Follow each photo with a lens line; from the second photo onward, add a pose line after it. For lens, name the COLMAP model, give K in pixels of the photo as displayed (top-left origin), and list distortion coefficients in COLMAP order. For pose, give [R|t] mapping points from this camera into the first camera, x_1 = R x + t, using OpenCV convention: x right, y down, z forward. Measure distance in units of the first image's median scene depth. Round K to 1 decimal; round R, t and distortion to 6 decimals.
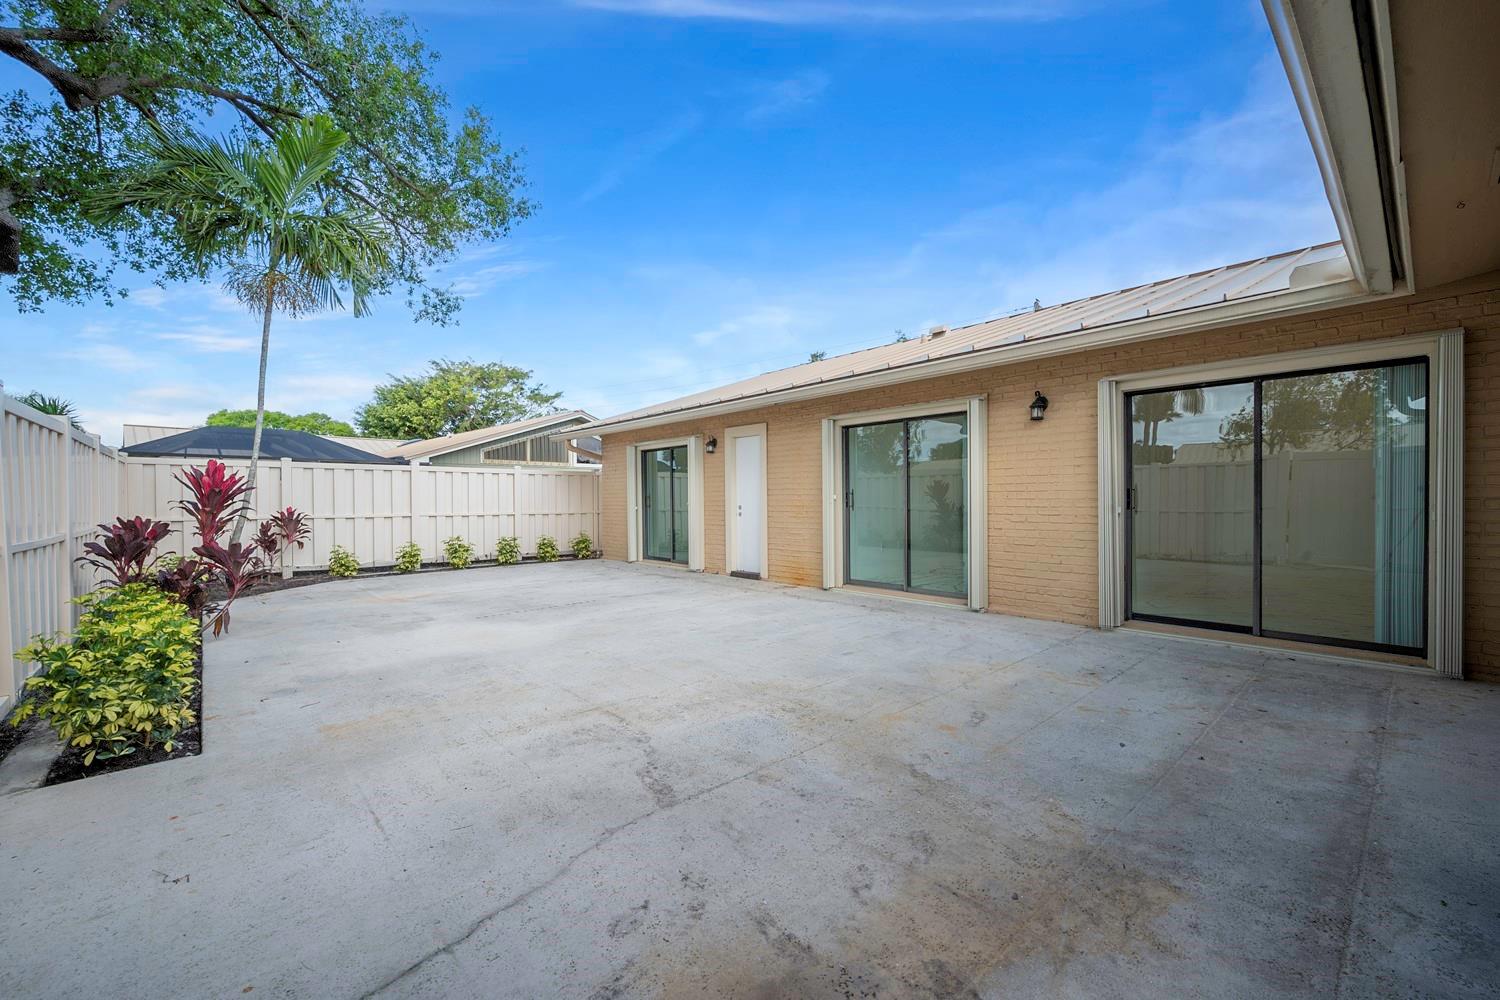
lens RADIAL K [[613.8, 0, 746.3], [0, 613.8, 503.5], [0, 0, 1]] dist [-0.001124, -0.000549]
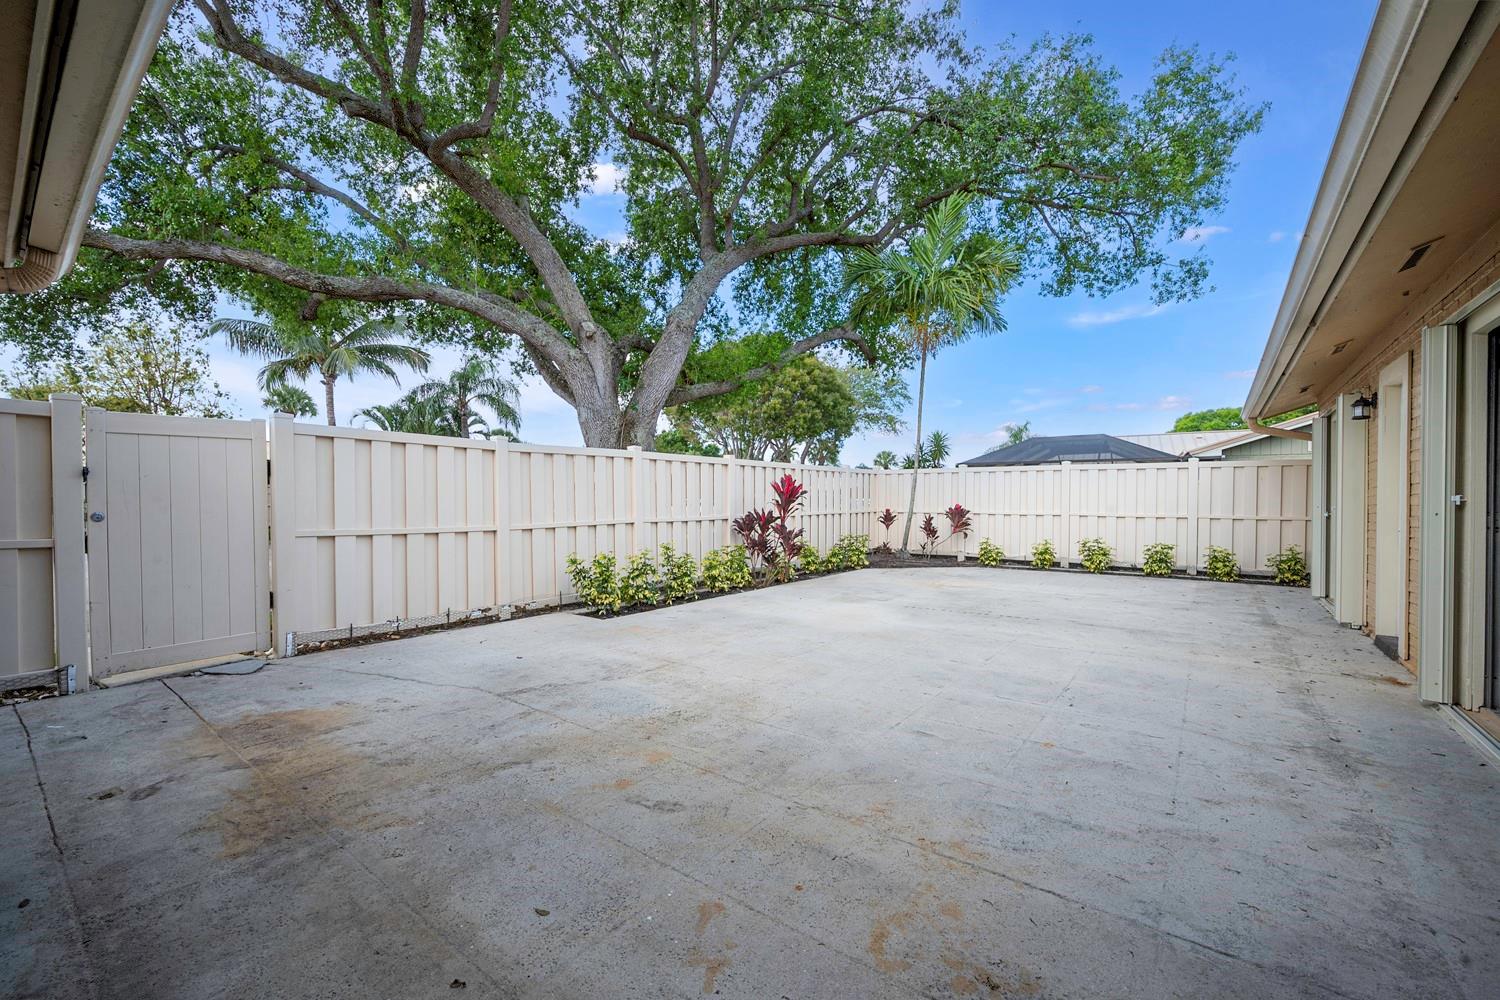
lens RADIAL K [[613.8, 0, 749.1], [0, 613.8, 500.9], [0, 0, 1]] dist [-0.001124, -0.000549]
pose [[0.177945, 0.009697, -0.983993, 1.259286], [-0.008989, 0.999926, 0.008228, -0.022368], [0.983999, 0.007381, 0.178019, 1.103086]]
